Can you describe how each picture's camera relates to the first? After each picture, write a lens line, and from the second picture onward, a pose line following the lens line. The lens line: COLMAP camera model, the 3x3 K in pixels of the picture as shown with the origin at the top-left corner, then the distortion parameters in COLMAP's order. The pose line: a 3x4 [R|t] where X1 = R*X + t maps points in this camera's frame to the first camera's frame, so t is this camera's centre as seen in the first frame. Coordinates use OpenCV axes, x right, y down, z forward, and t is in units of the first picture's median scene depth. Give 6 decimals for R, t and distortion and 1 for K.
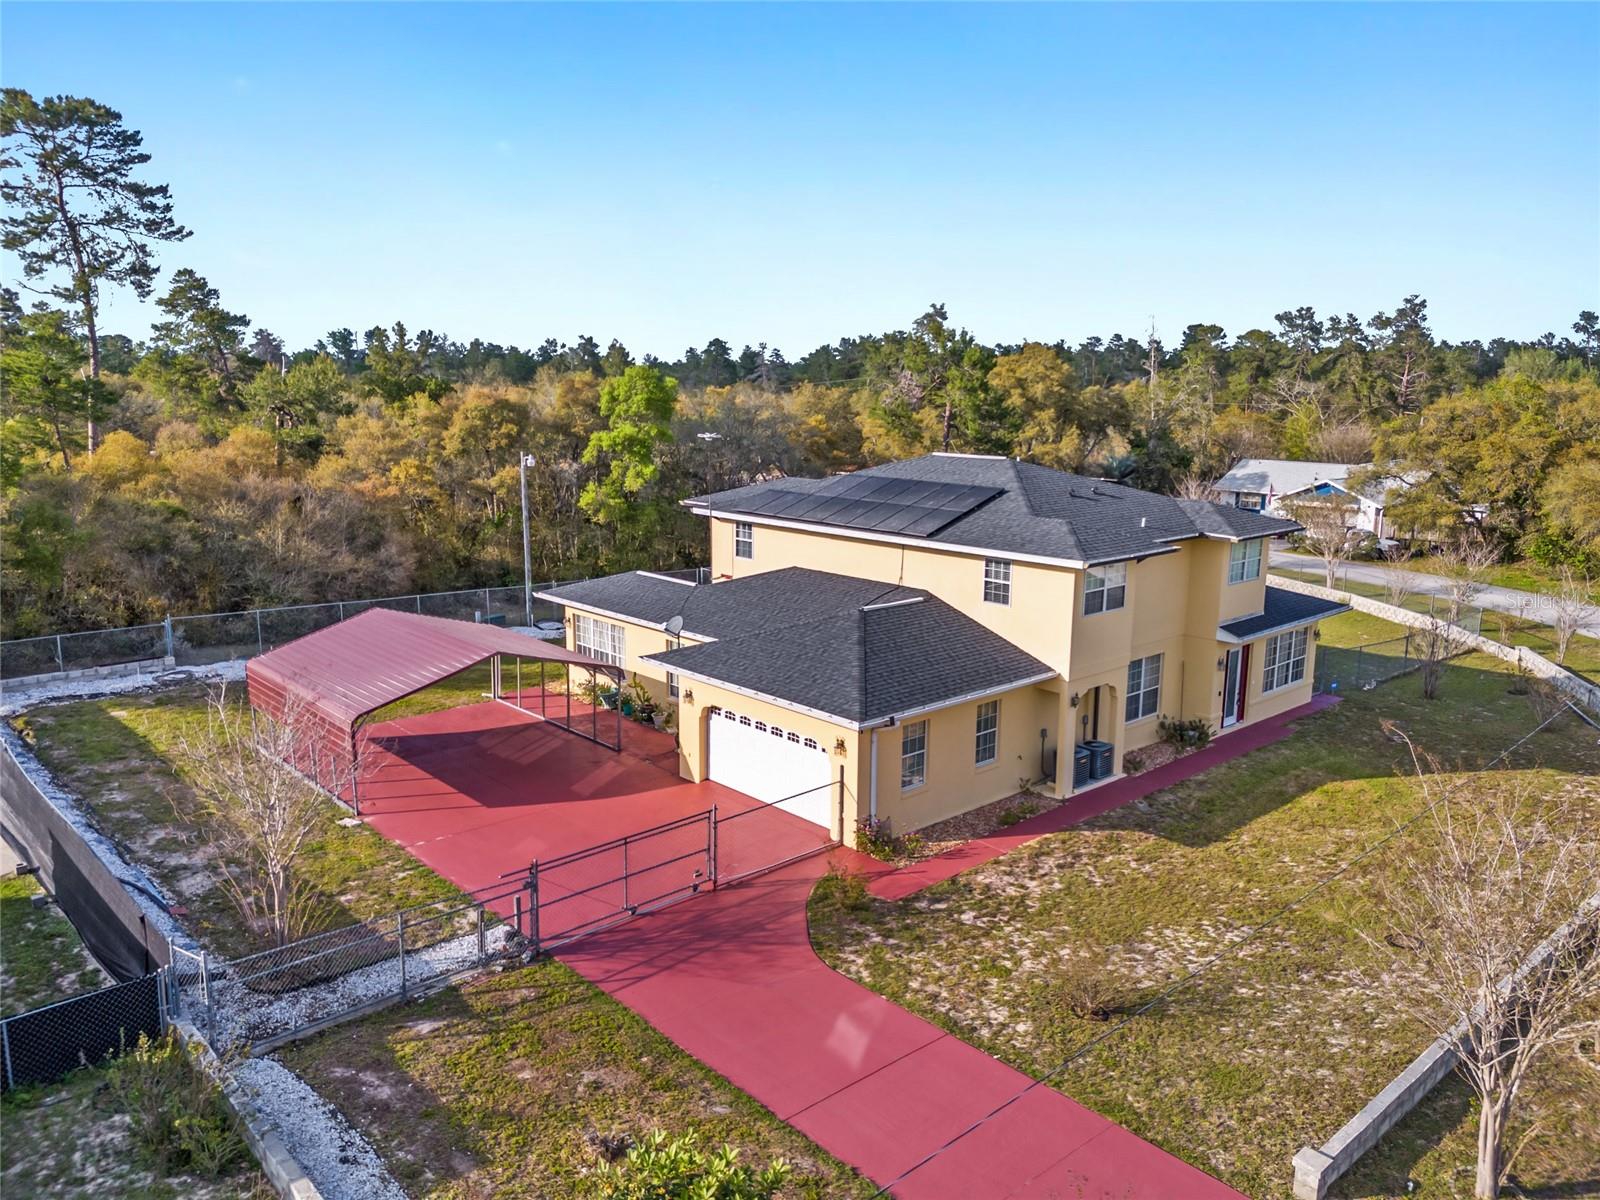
lens RADIAL K [[1180.6, 0, 800.0], [0, 1180.6, 600.0], [0, 0, 1]] dist [0.054695, -0.049606]
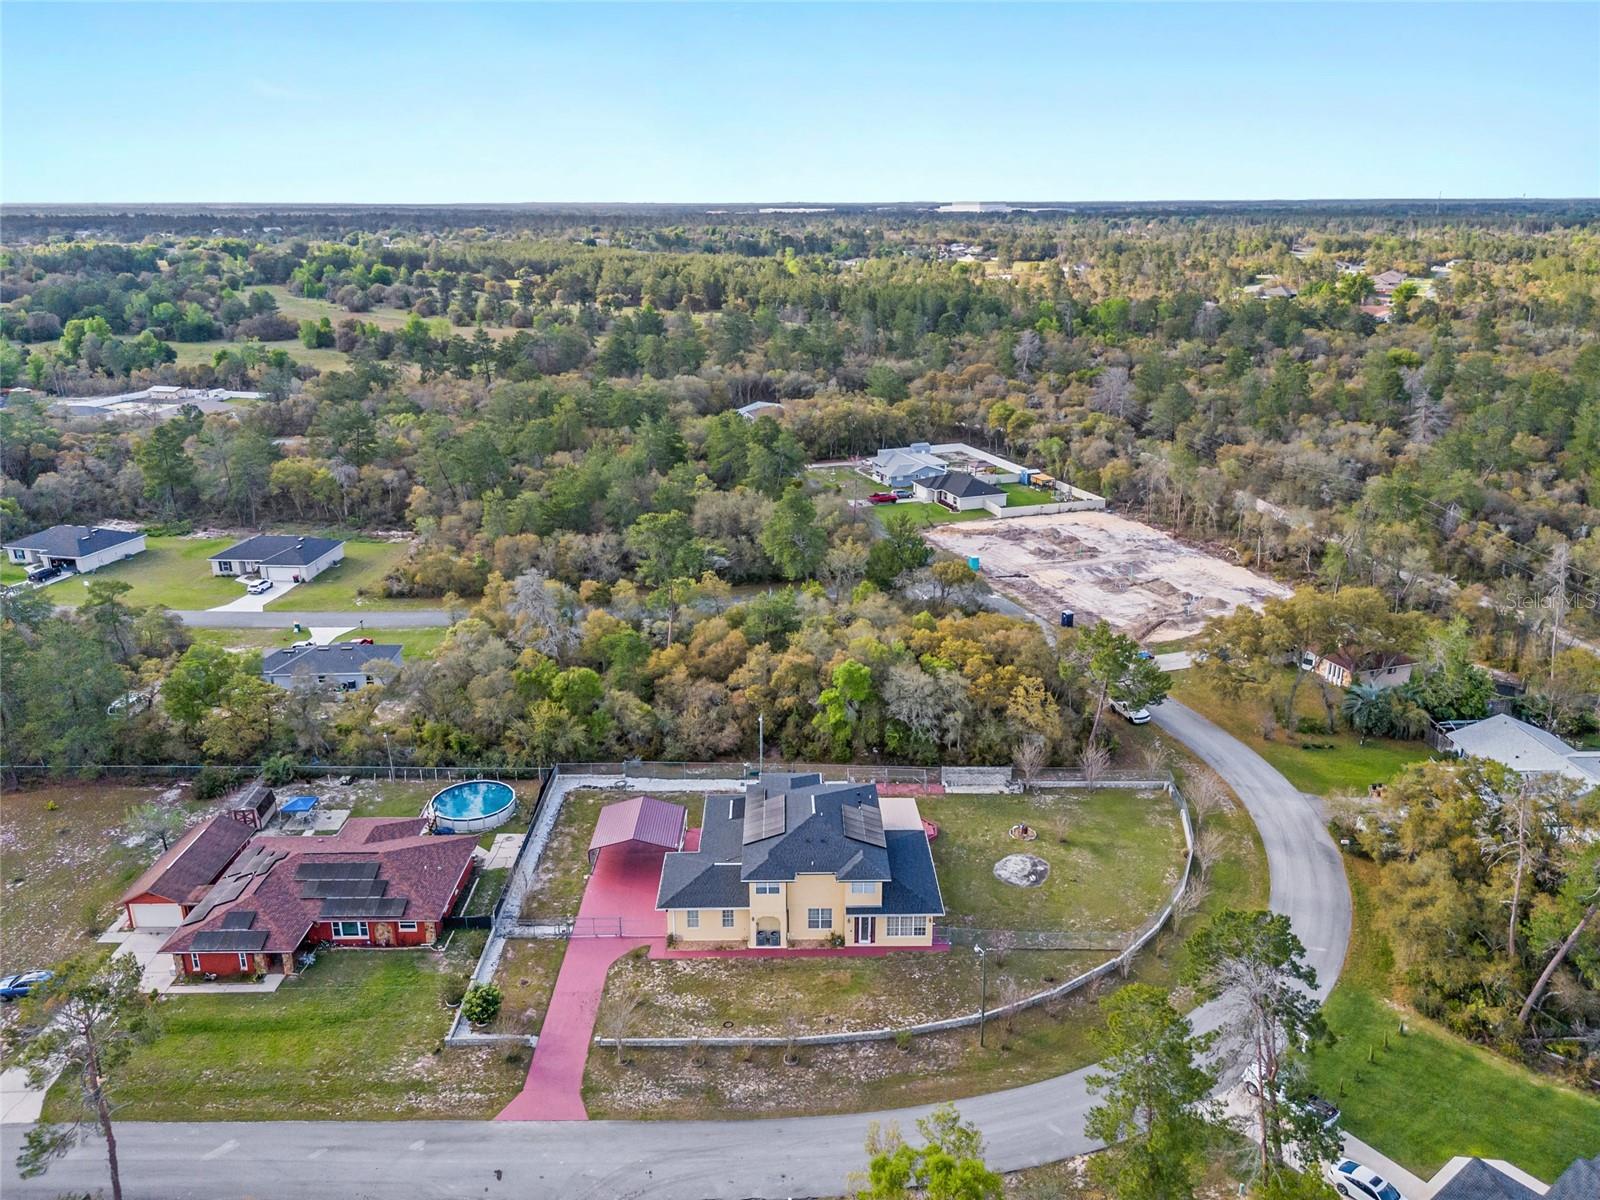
lens RADIAL K [[1174.8, 0, 800.0], [0, 1174.8, 600.0], [0, 0, 1]] dist [0.056639, -0.047860]
pose [[0.748527, 0.202773, -0.631340, 1.652027], [-0.118116, 0.977644, 0.173959, -1.003778], [0.652499, -0.055642, 0.755744, -0.927382]]
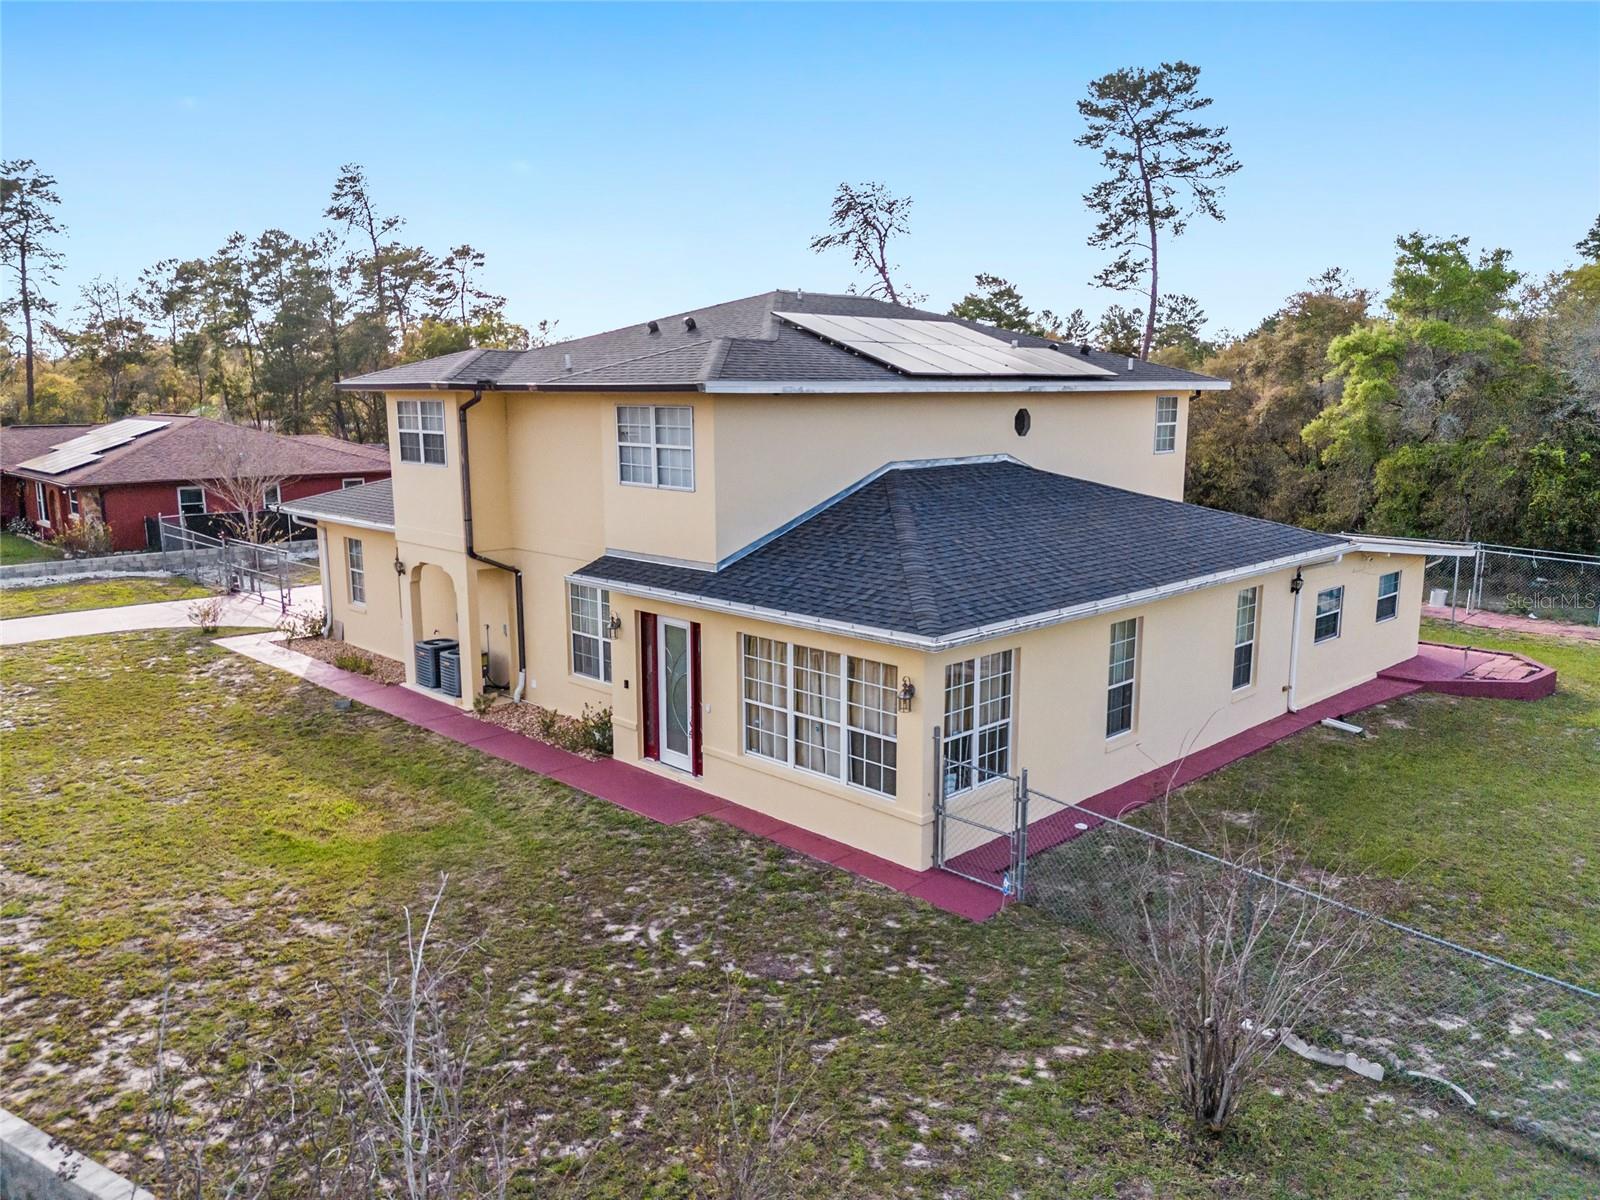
lens RADIAL K [[1180.6, 0, 800.0], [0, 1180.6, 600.0], [0, 0, 1]] dist [0.054695, -0.049606]
pose [[0.044623, 0.165823, -0.985145, 0.840686], [-0.184920, 0.970457, 0.154975, -0.055964], [0.981740, 0.175258, 0.073968, 0.973160]]
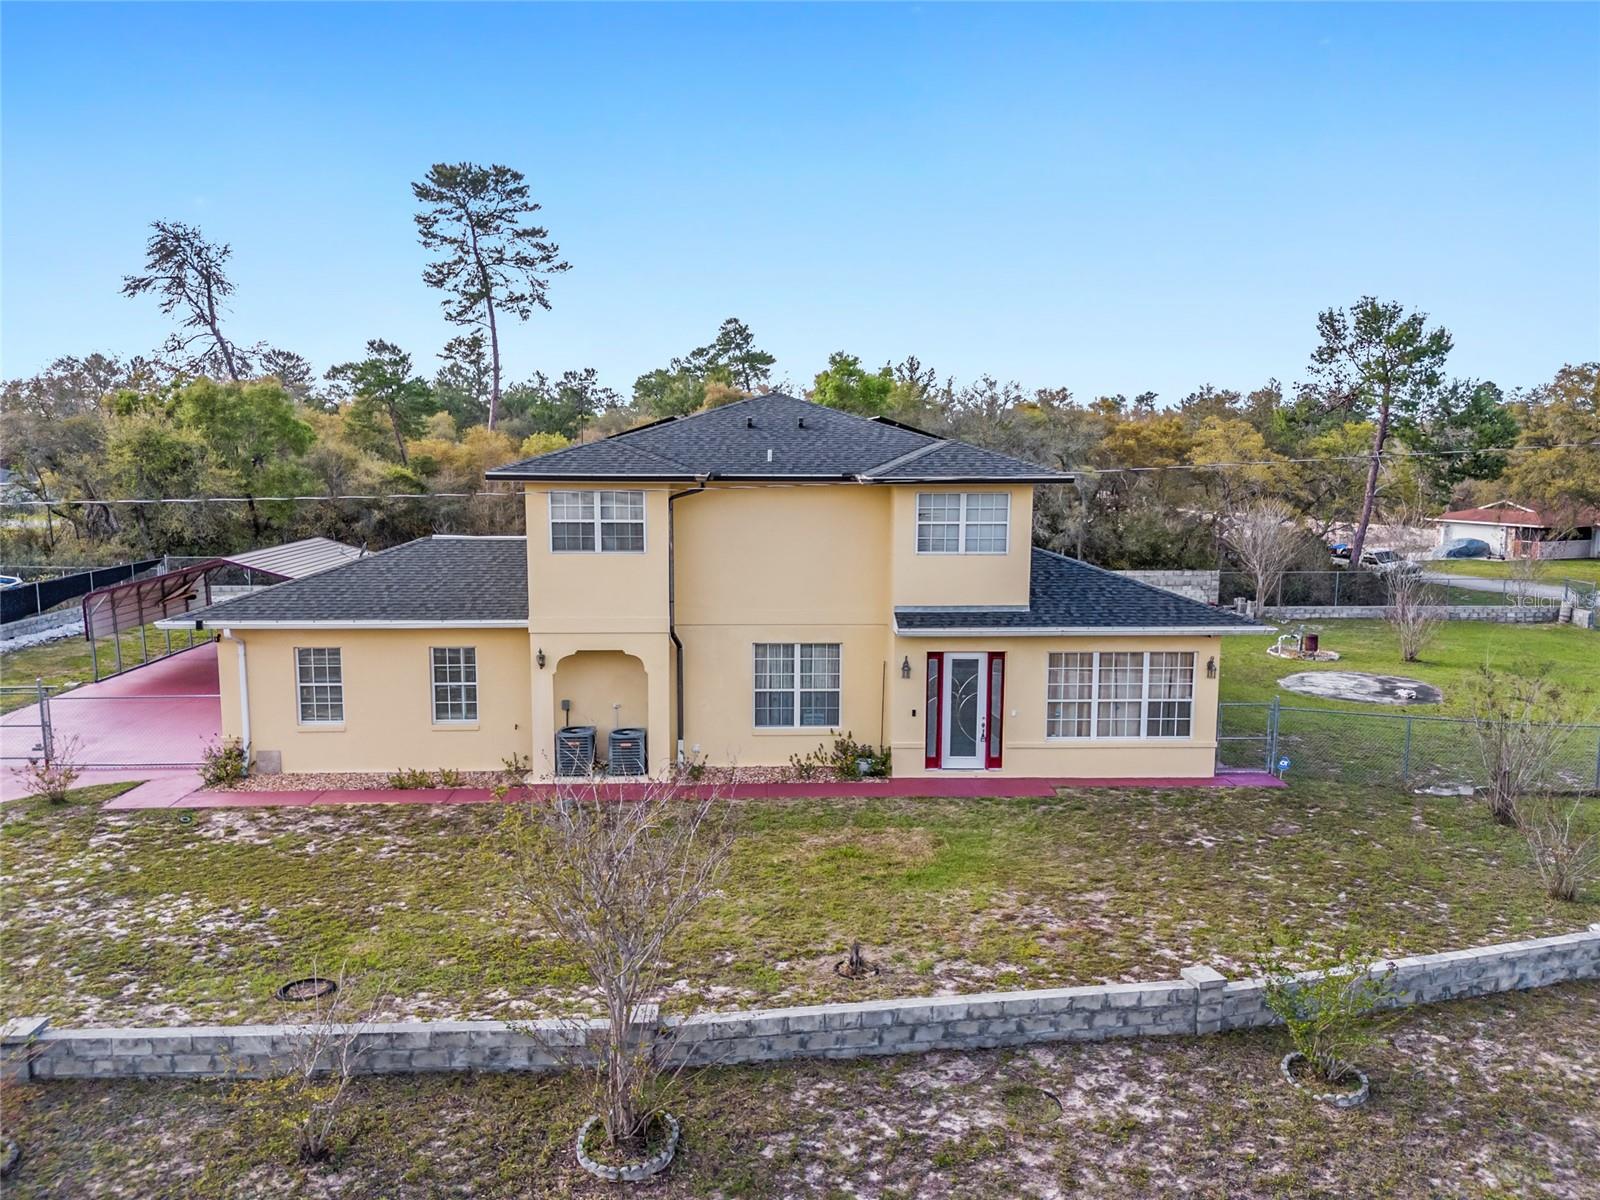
lens RADIAL K [[1186.4, 0, 799.9], [0, 1186.4, 582.6], [0, 0, 1]] dist [0.046830, -0.039953]
pose [[0.772836, 0.070035, -0.630730, 0.689887], [-0.117902, 0.992434, -0.034269, 0.032964], [0.623557, 0.100849, 0.775246, 0.391423]]
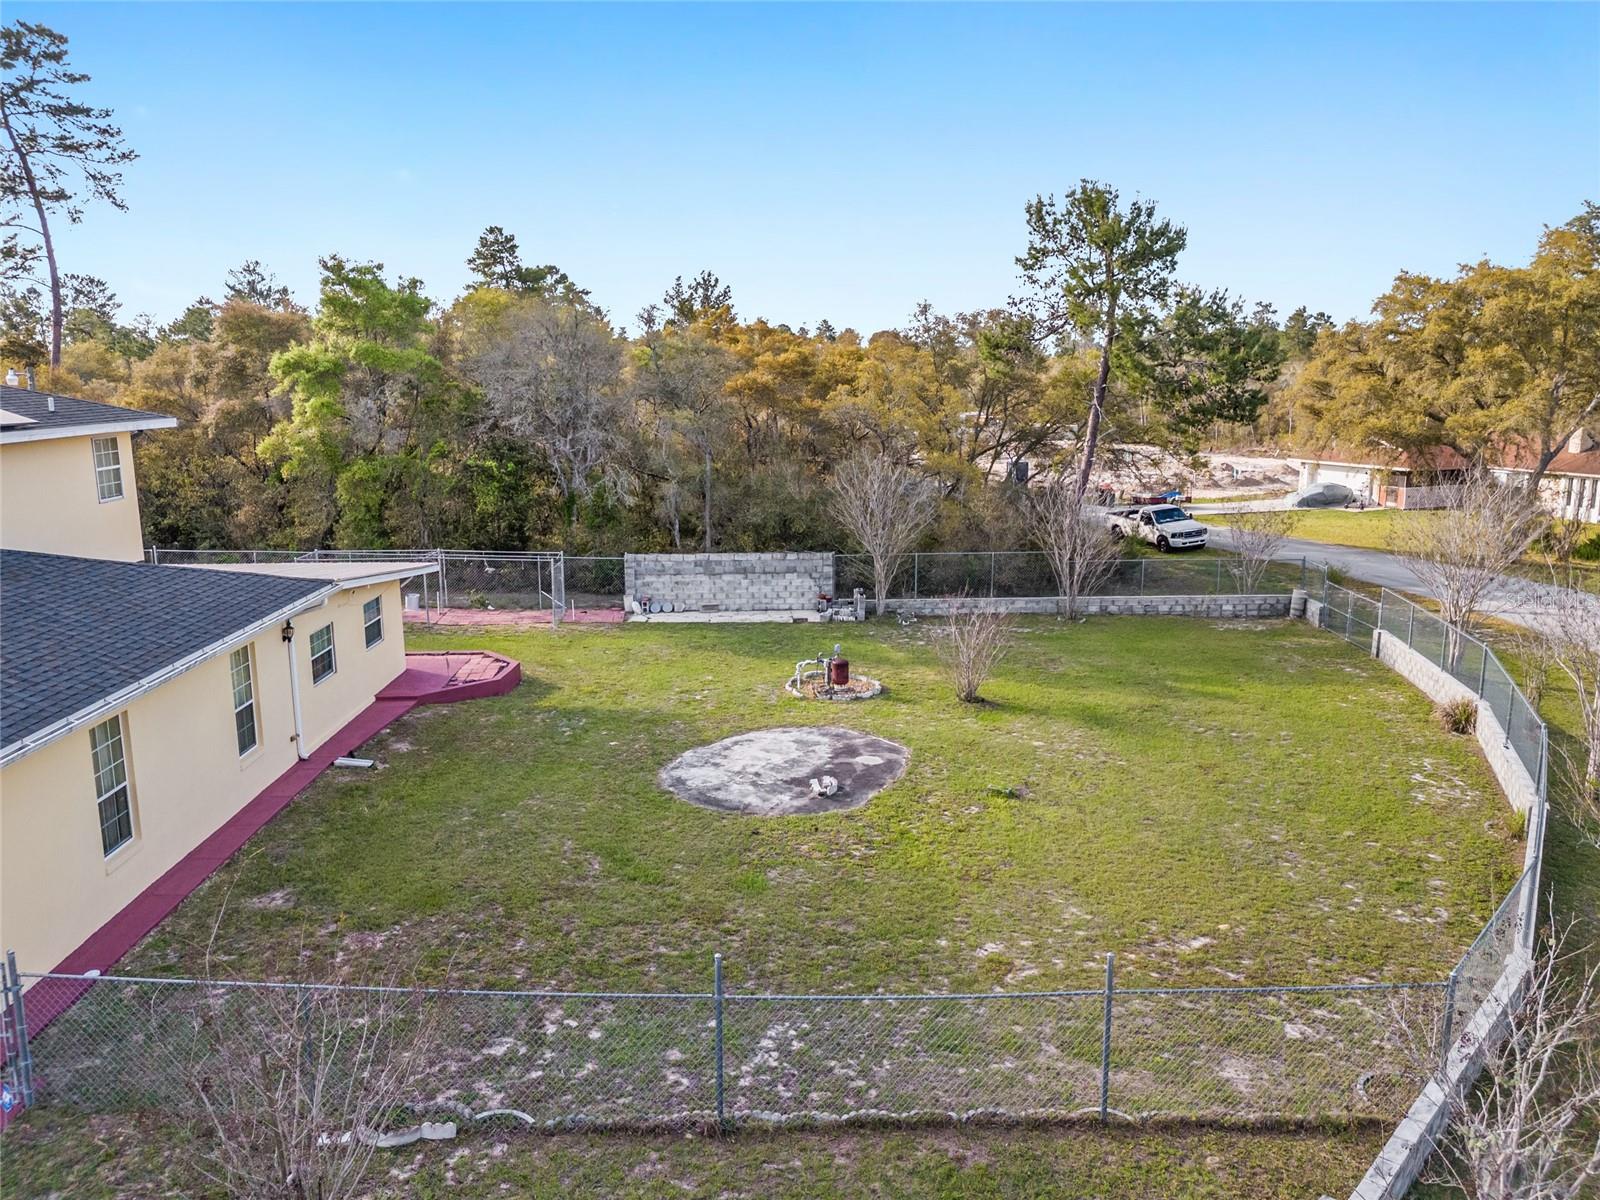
lens RADIAL K [[1180.6, 0, 800.0], [0, 1180.6, 600.0], [0, 0, 1]] dist [0.054695, -0.049606]
pose [[0.764908, 0.112222, -0.634289, 0.826476], [-0.110230, 0.992986, 0.042754, -0.087207], [0.634638, 0.037215, 0.771913, 0.966527]]
